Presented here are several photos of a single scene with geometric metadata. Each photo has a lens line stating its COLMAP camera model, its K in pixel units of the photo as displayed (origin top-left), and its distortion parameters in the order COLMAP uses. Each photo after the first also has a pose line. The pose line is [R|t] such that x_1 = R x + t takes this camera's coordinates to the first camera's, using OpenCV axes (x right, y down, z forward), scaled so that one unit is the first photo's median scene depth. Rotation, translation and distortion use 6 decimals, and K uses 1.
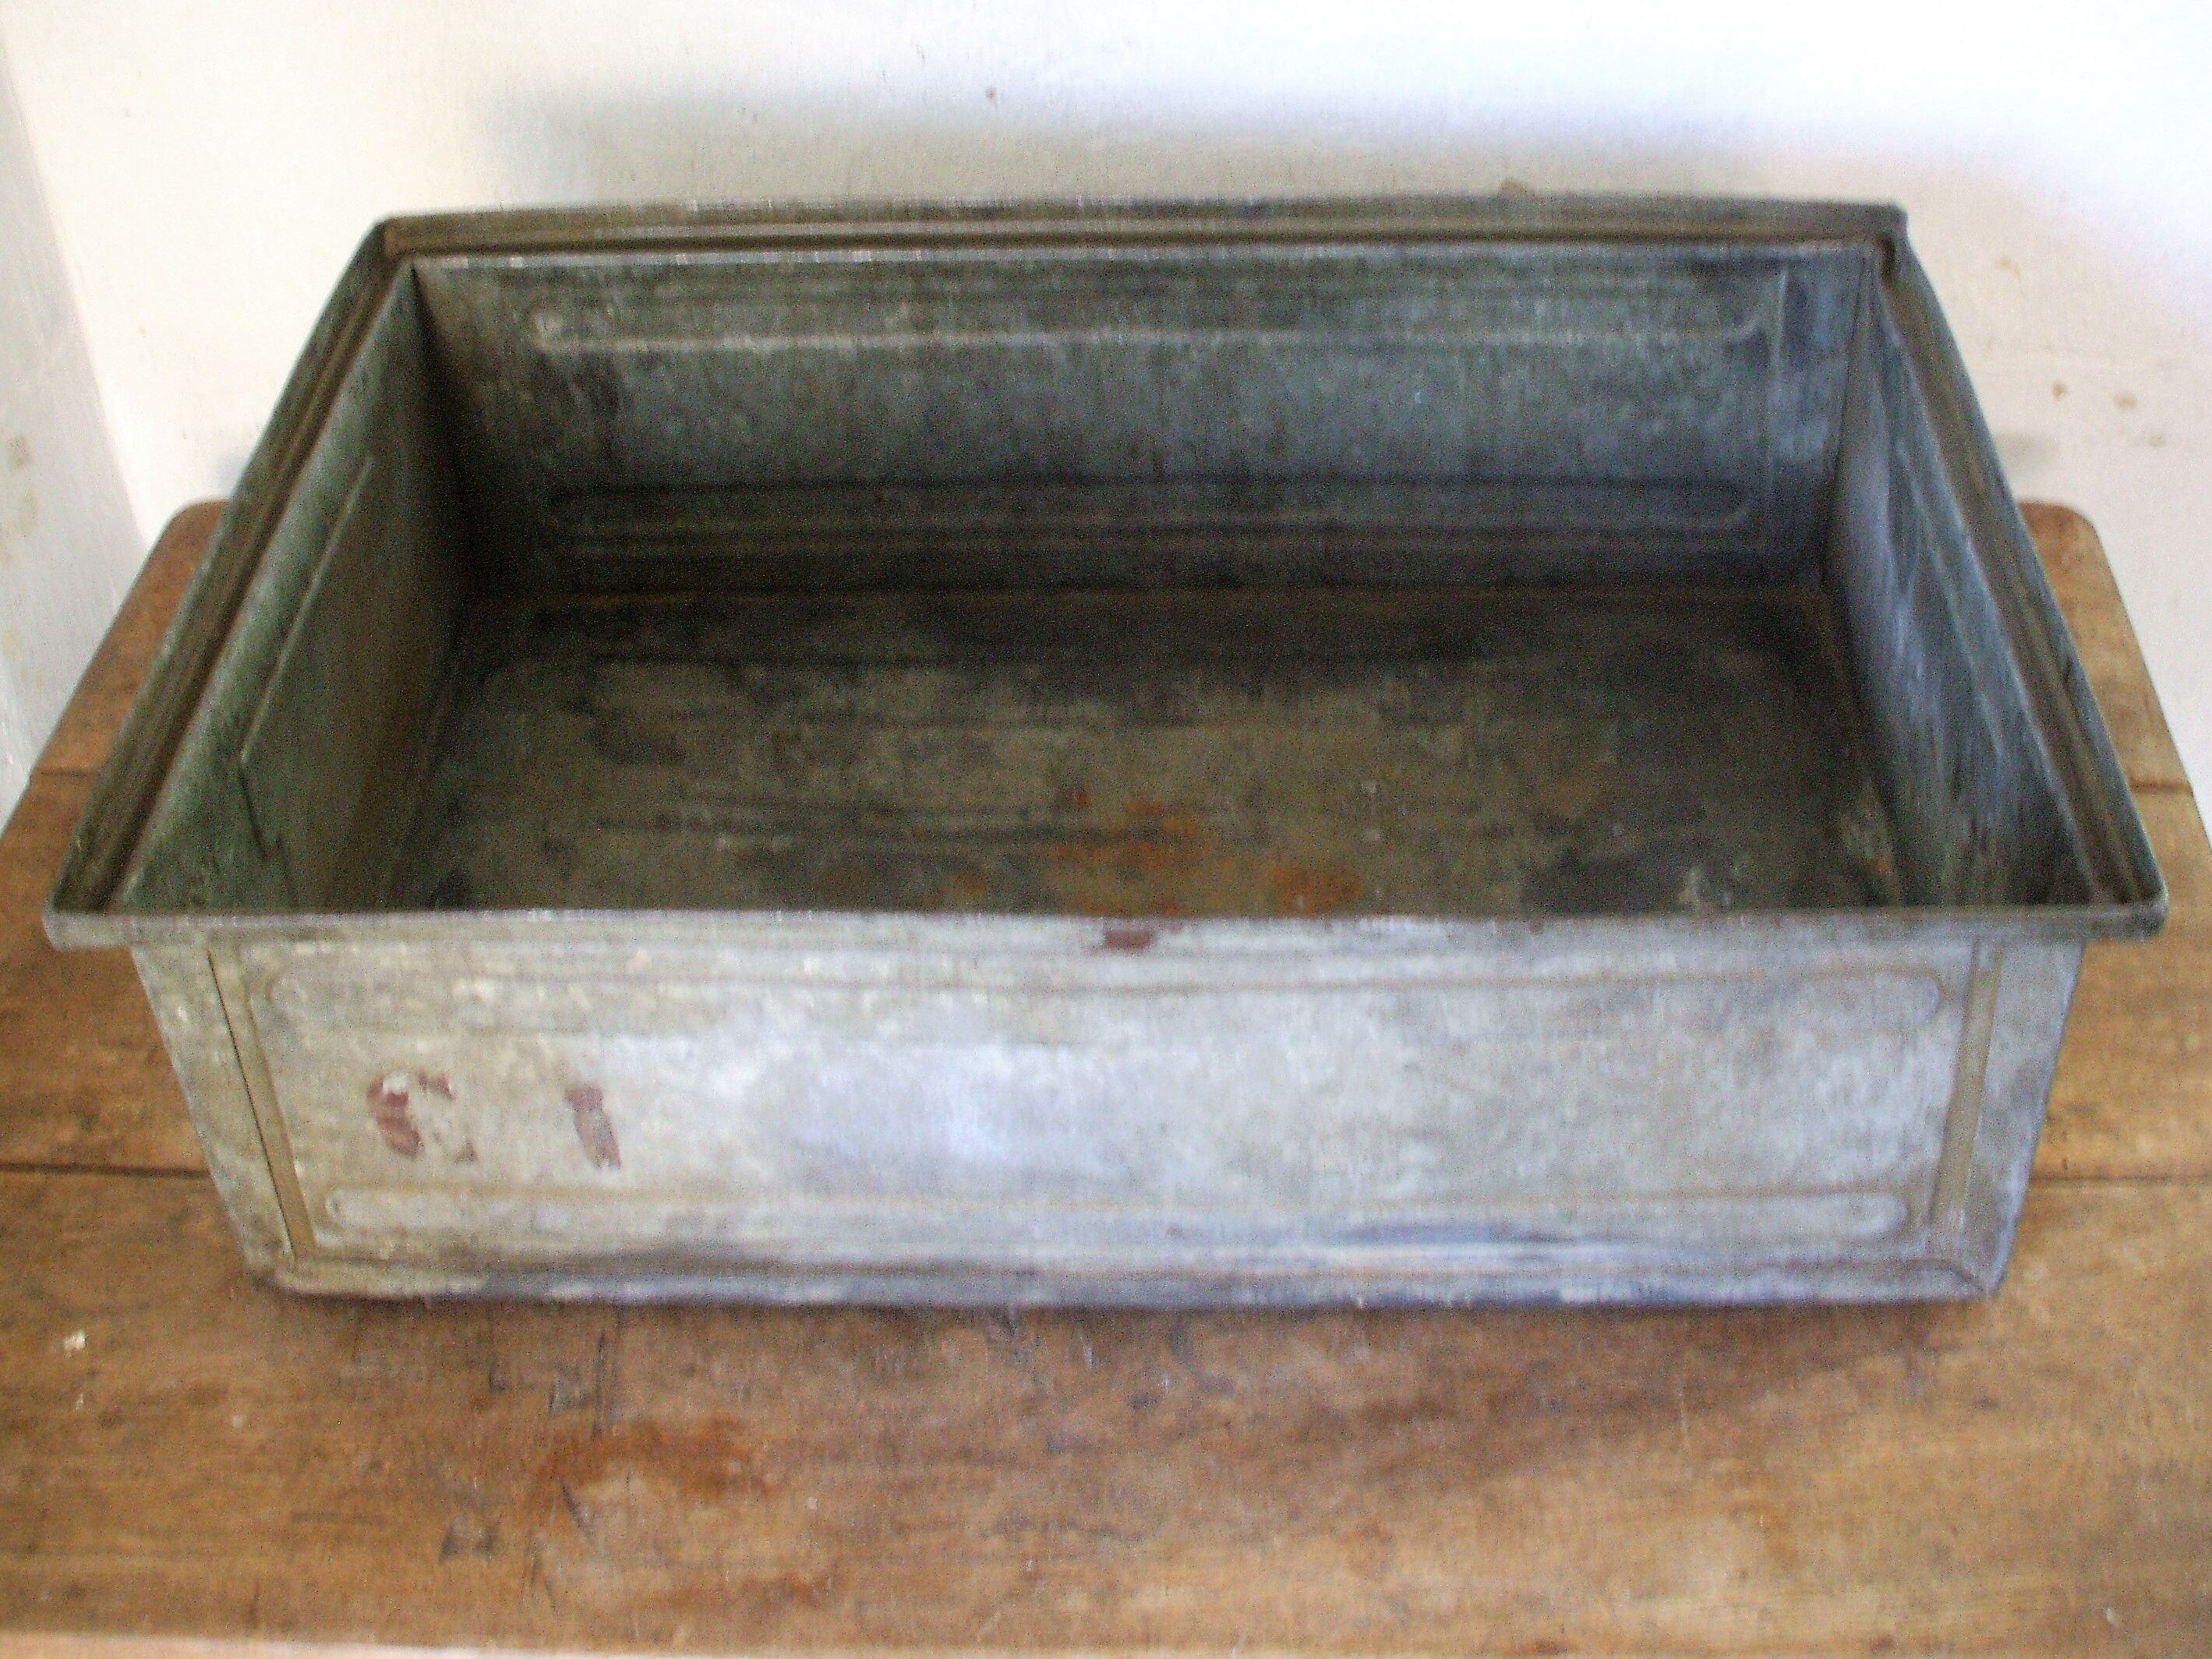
lens RADIAL K [[2538.0, 0, 1106.0], [0, 2538.0, 829.5], [0, 0, 1]] dist [-0.209480, 0.217703]
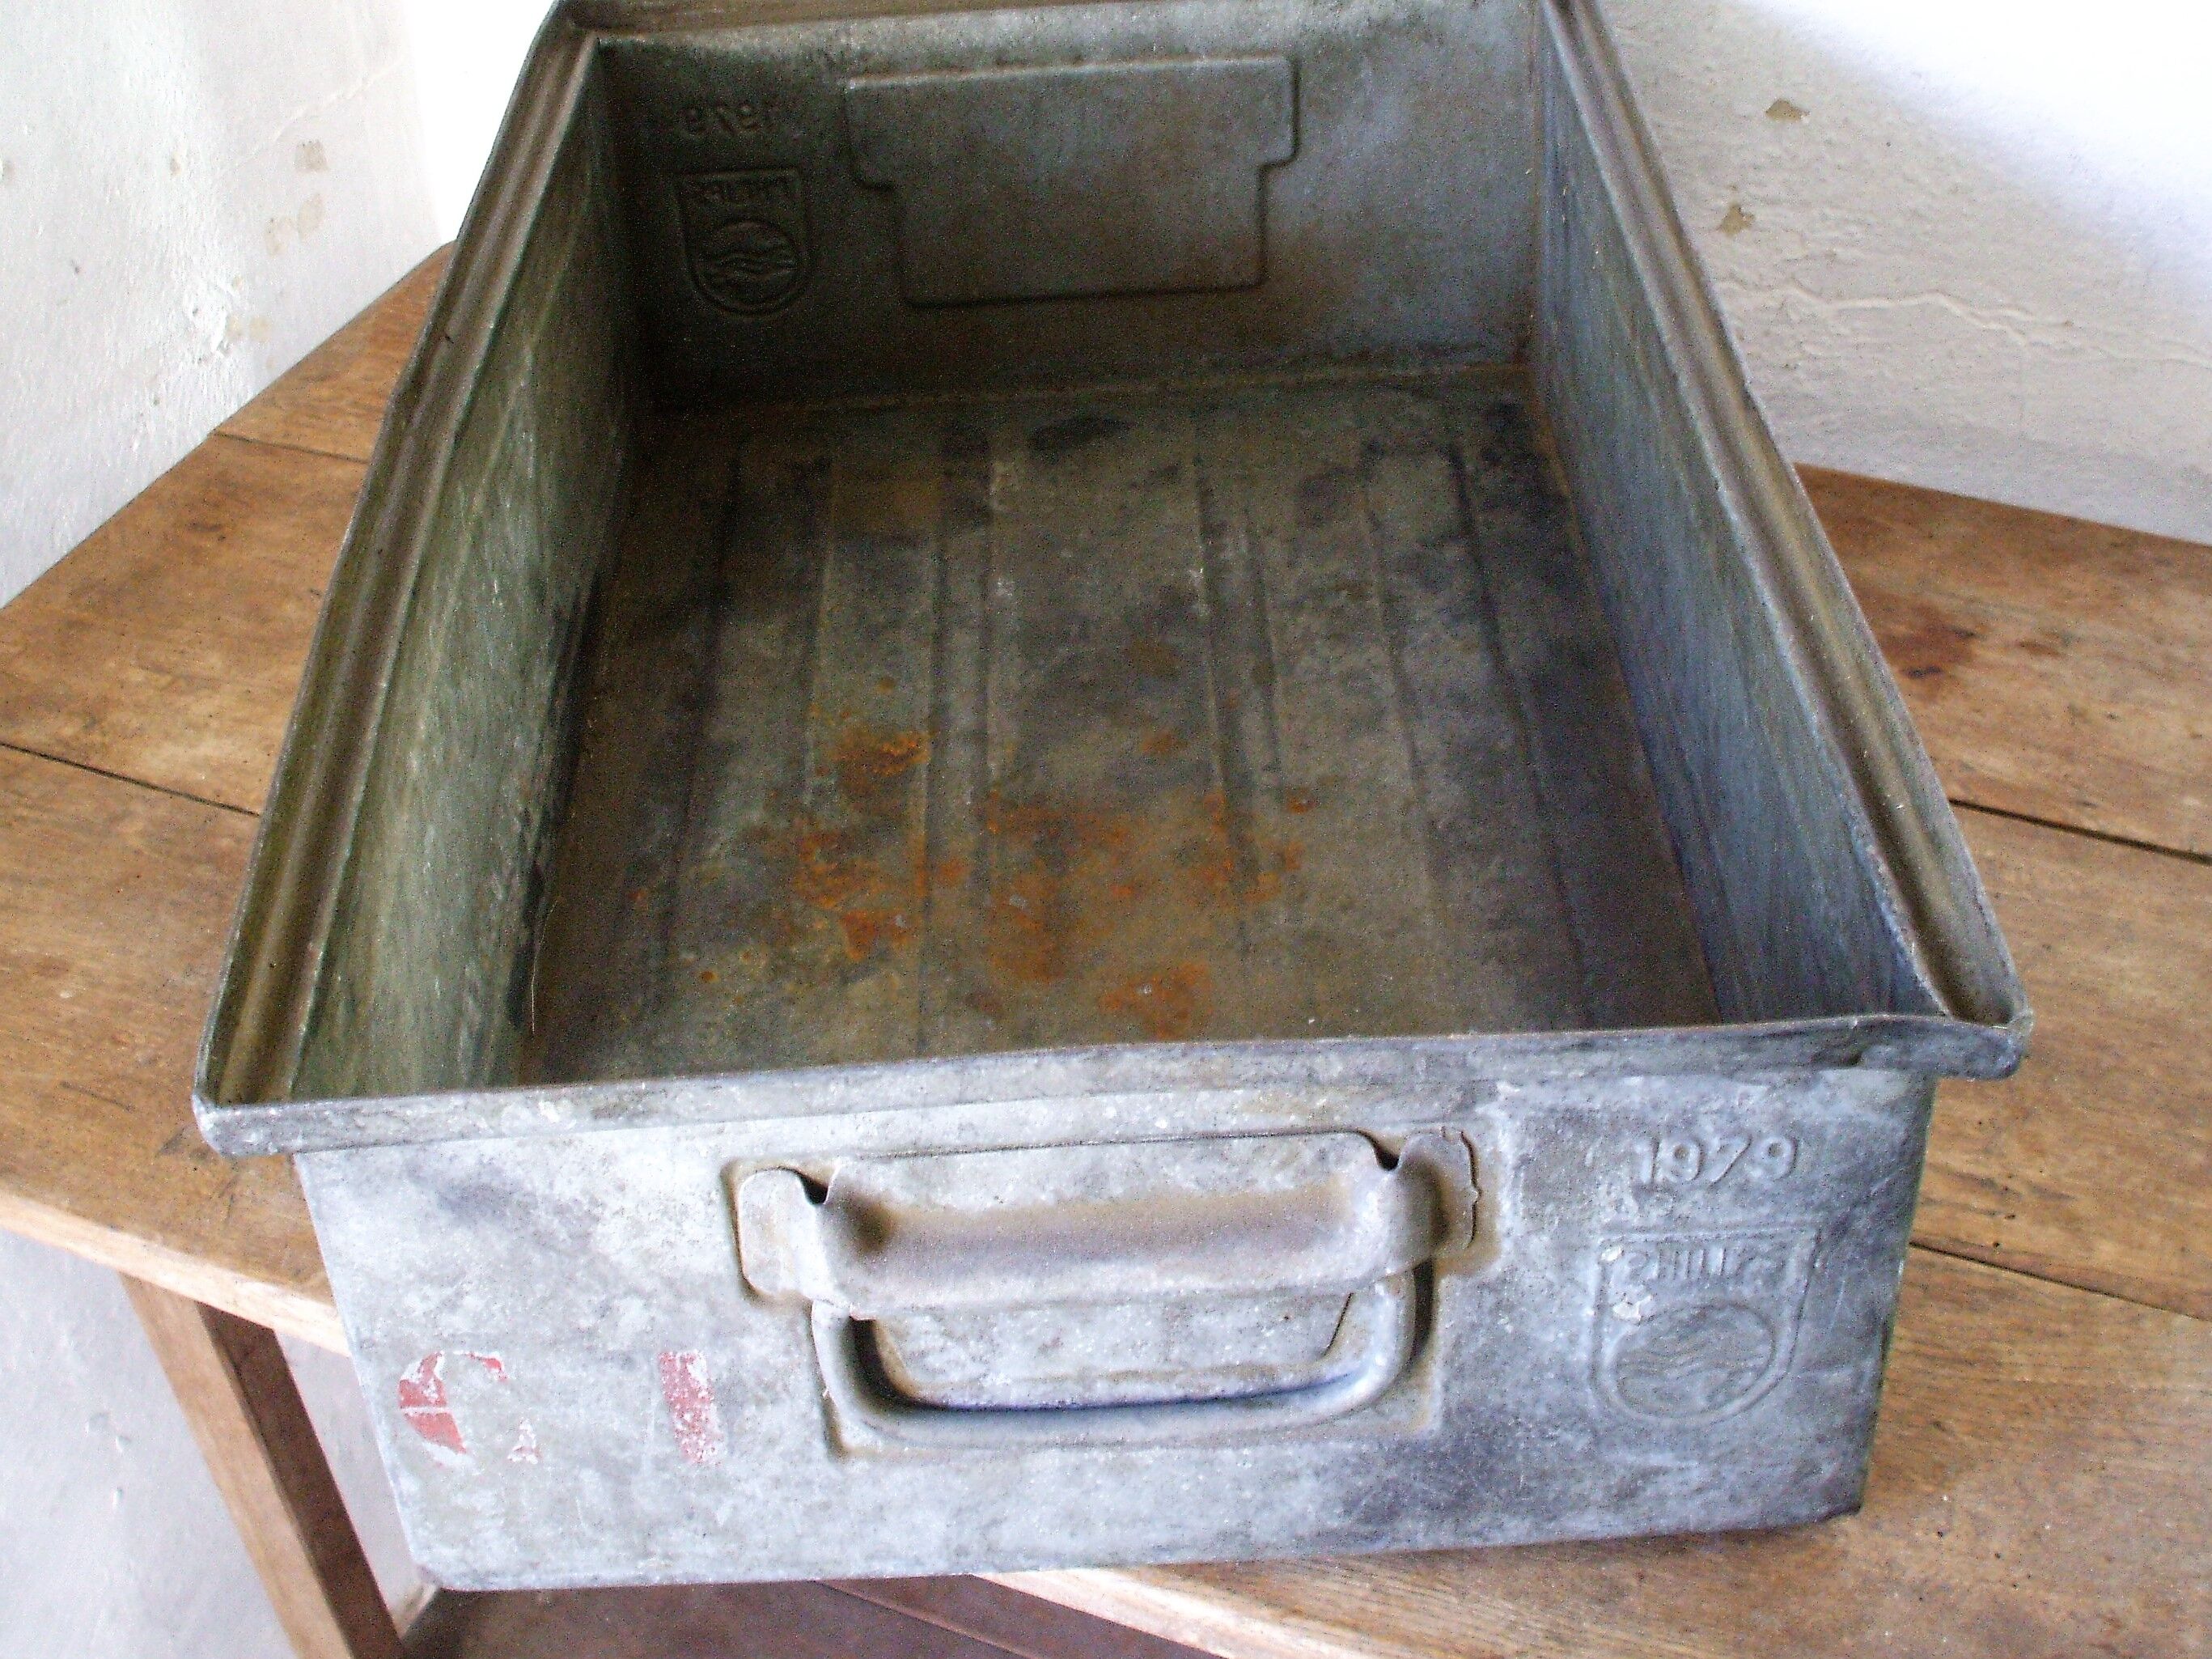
lens RADIAL K [[2538.6, 0, 1106.0], [0, 2538.6, 829.5], [0, 0, 1]] dist [-0.209480, 0.217703]
pose [[0.067356, 0.669833, -0.739451, 0.631962], [-0.659459, 0.586051, 0.470806, -0.372353], [0.748717, 0.455926, 0.481202, 0.545396]]
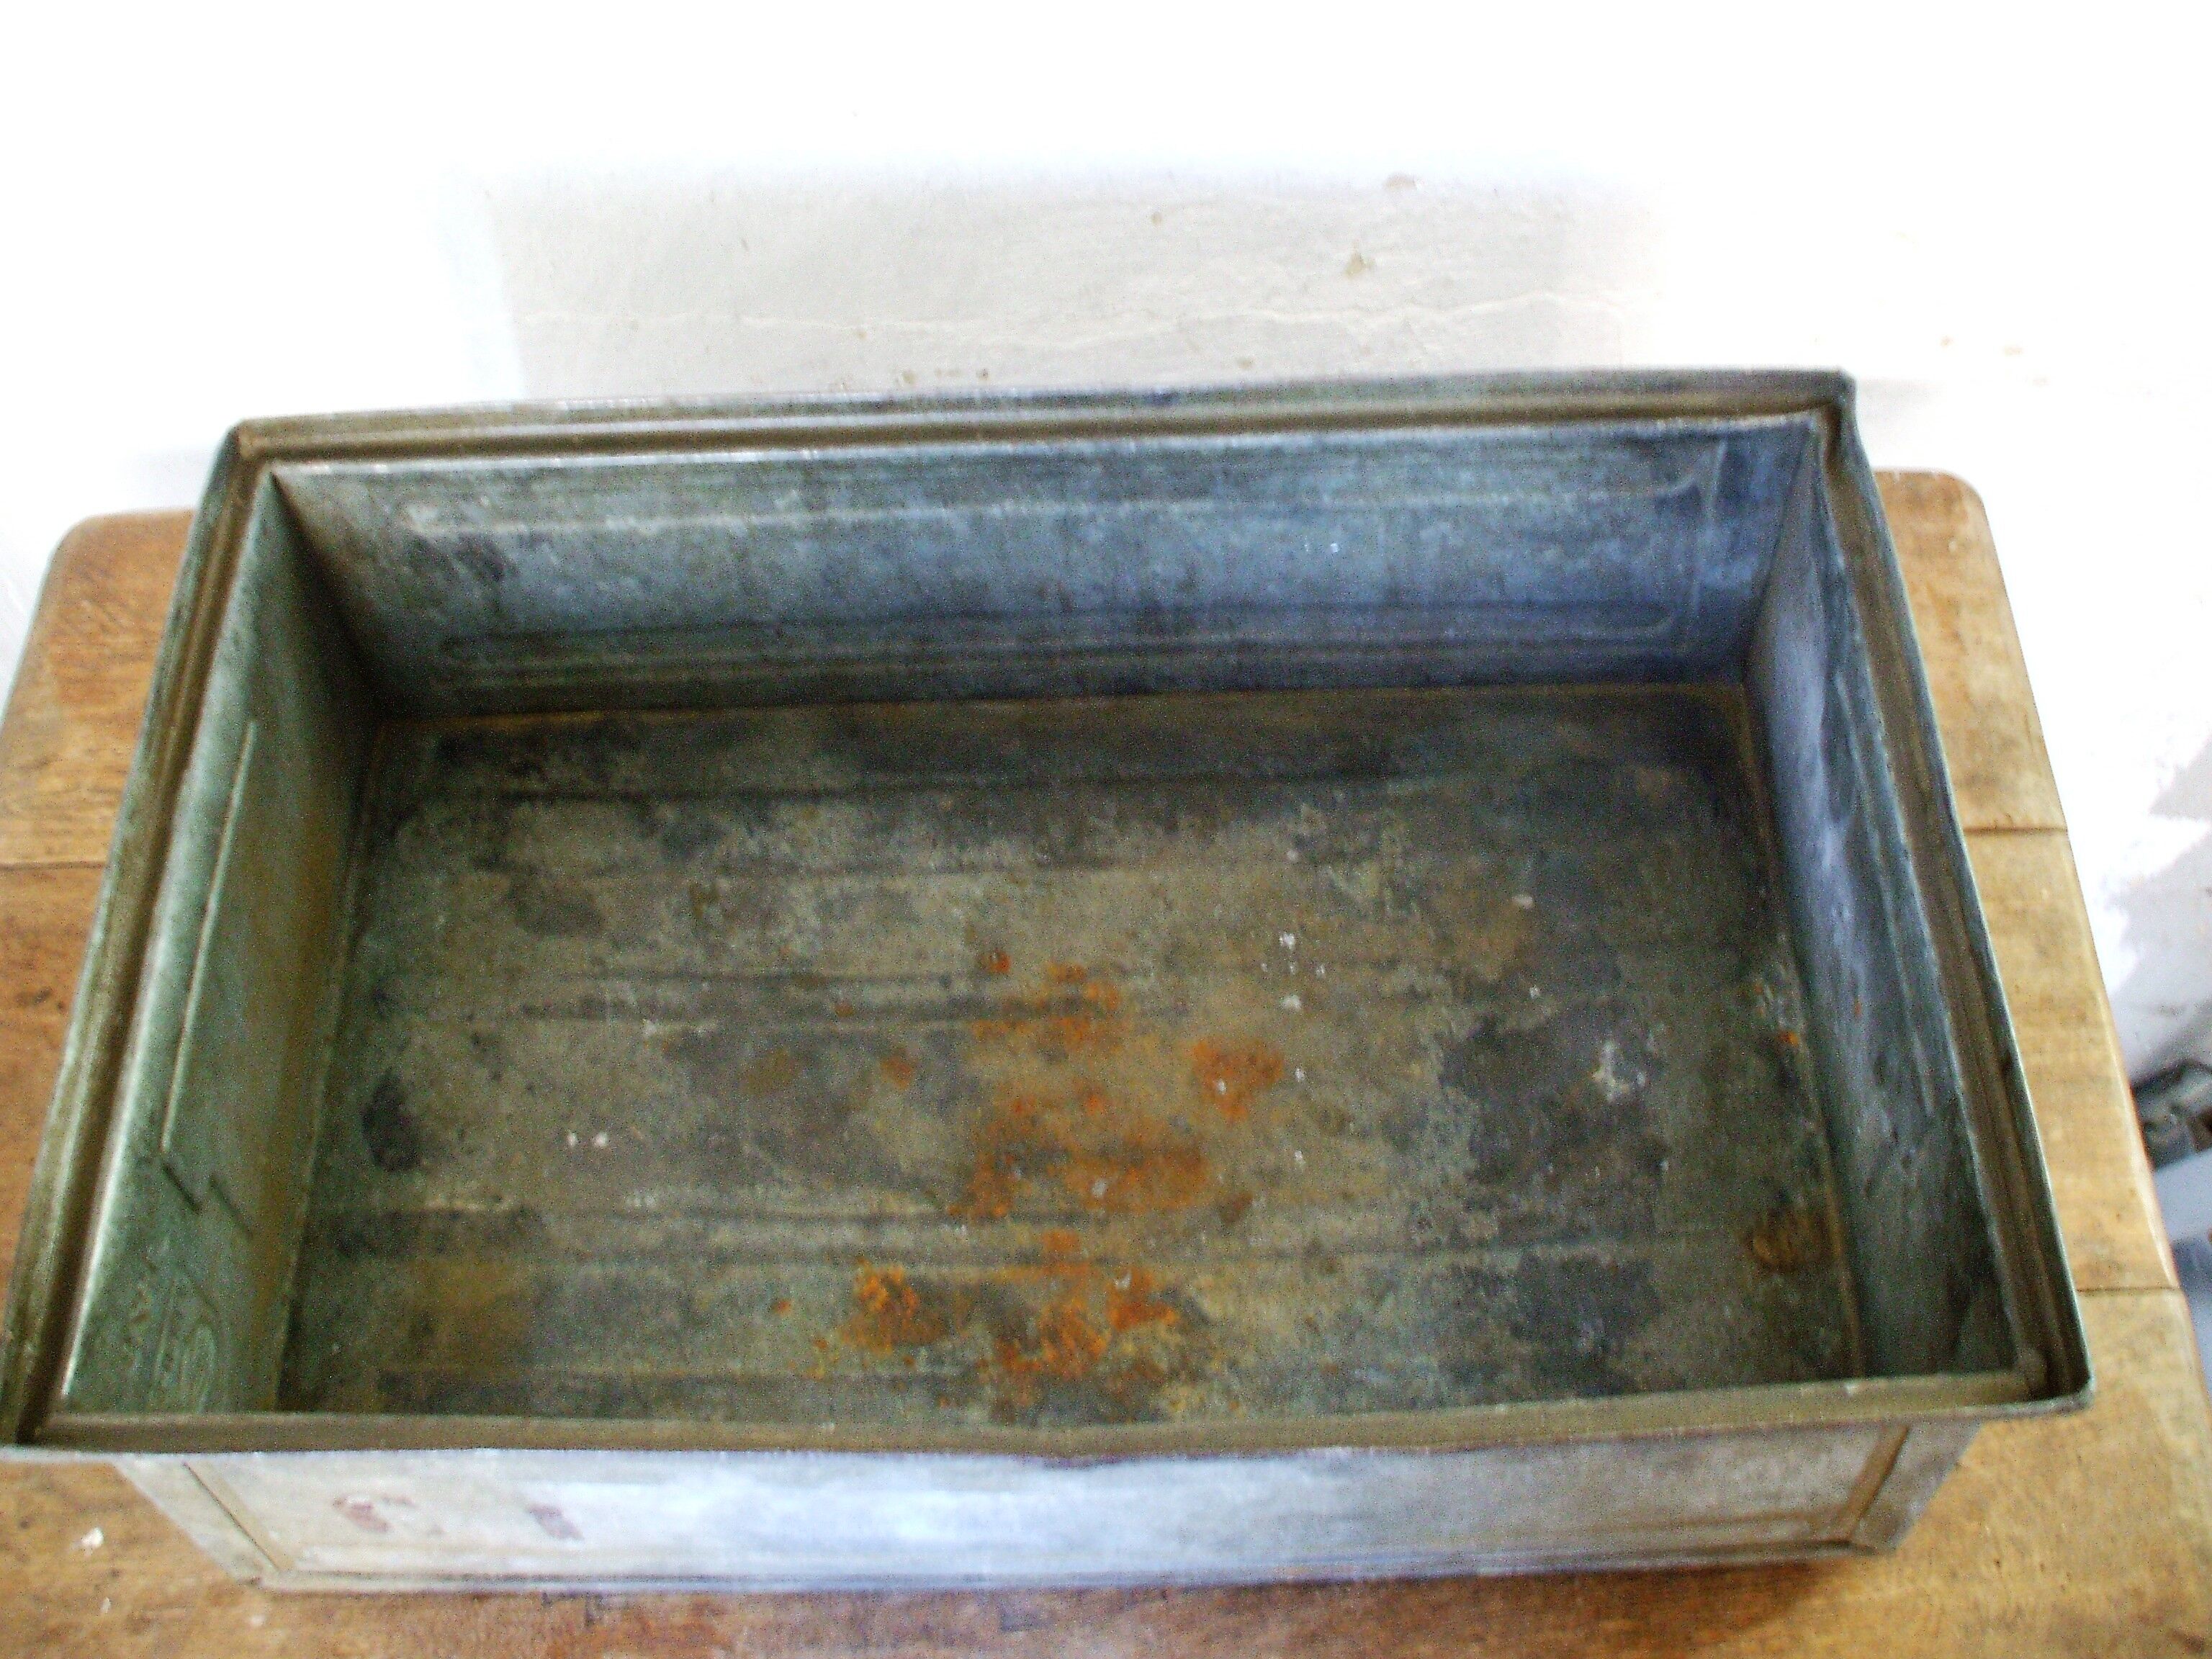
lens RADIAL K [[2341.5, 0, 1039.1], [0, 2341.5, 825.7], [0, 0, 1]] dist [-0.178078, 0.035296]
pose [[0.999210, -0.039020, 0.007593, 0.000256], [0.035986, 0.969049, 0.244233, -0.293342], [-0.016888, -0.243767, 0.969687, 0.115123]]
